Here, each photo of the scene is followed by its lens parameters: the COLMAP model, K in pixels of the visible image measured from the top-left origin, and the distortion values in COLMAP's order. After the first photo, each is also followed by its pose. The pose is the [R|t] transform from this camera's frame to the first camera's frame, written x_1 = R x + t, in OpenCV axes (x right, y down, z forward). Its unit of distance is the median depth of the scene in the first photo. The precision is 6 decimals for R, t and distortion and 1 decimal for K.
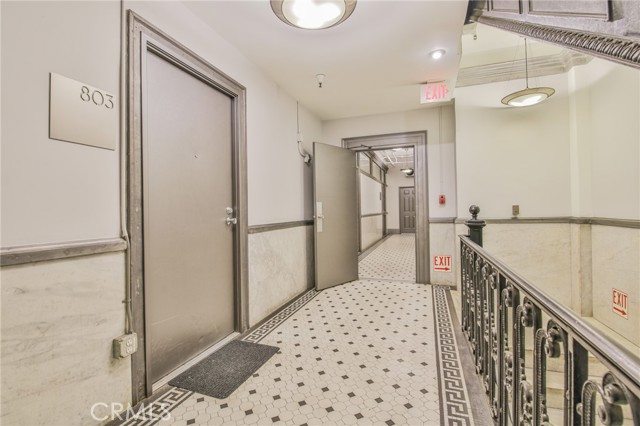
lens RADIAL K [[291.1, 0, 320.0], [0, 291.1, 209.2], [0, 0, 1]] dist [-0.013209, -0.007026]
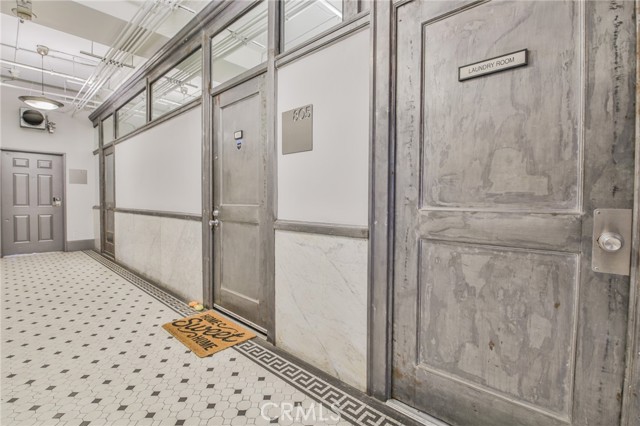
lens RADIAL K [[291.1, 0, 327.3], [0, 291.1, 203.3], [0, 0, 1]] dist [-0.013209, -0.007026]
pose [[-0.365387, 0.003822, -0.930848, 0.619187], [-0.010095, 0.999916, 0.008069, 0.004014], [0.930801, 0.012345, -0.365318, 1.943646]]
